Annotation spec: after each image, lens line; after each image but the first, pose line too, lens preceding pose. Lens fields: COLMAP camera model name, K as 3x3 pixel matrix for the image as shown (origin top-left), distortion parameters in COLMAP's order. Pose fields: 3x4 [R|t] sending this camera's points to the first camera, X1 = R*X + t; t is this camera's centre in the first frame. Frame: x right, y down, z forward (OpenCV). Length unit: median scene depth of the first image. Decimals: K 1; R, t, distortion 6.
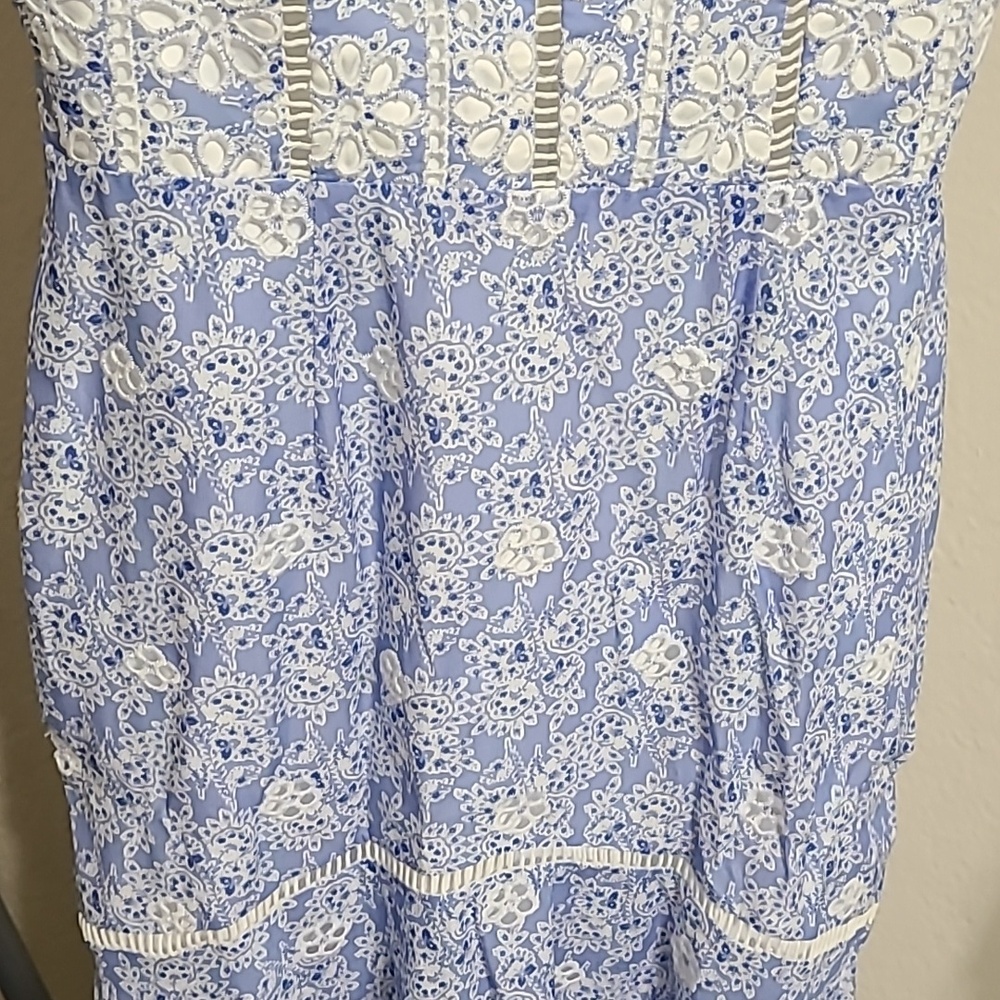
lens RADIAL K [[1632.8, 0, 500.0], [0, 1632.8, 500.6], [0, 0, 1]] dist [0.025489, 0.000000]
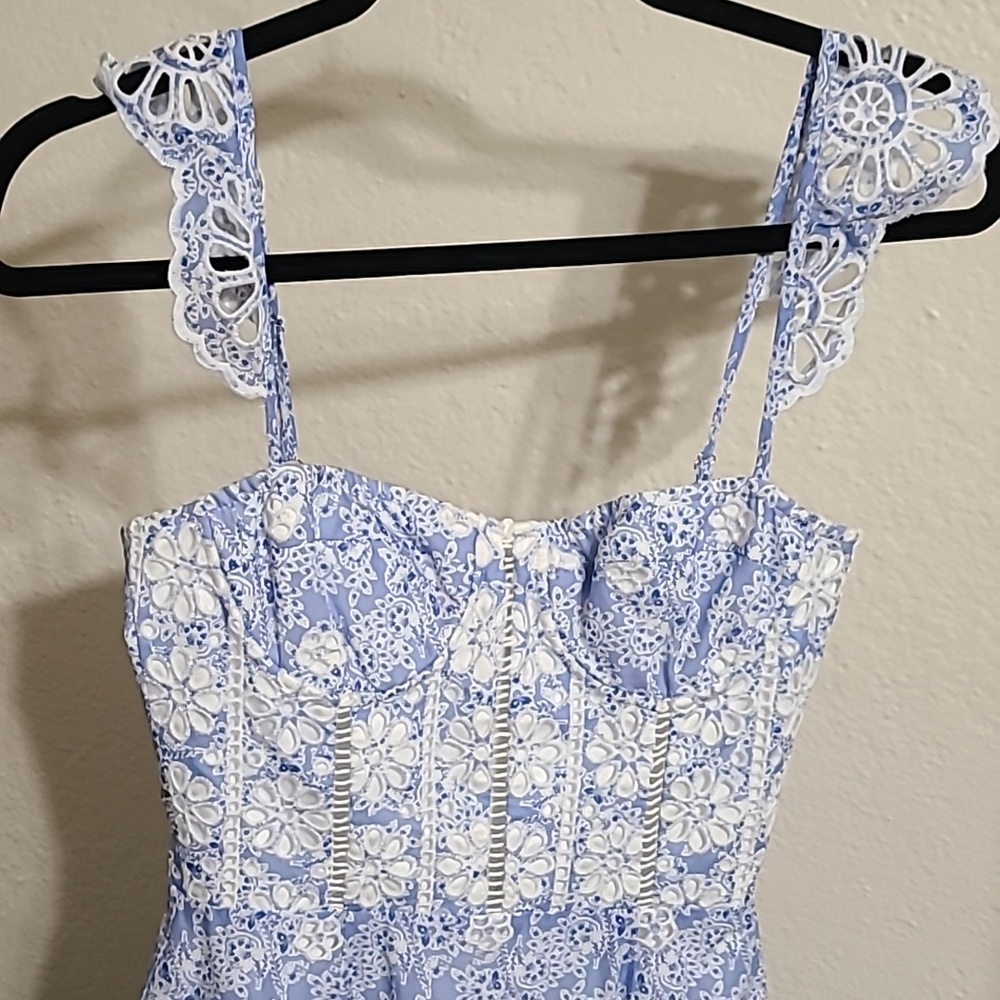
lens RADIAL K [[1632.8, 0, 483.2], [0, 1632.8, 490.1], [0, 0, 1]] dist [0.025489, 0.000000]
pose [[0.998615, 0.018927, 0.049095, -0.066622], [-0.003547, 0.955156, -0.296082, -0.116932], [-0.052497, 0.295498, 0.953900, -0.585973]]
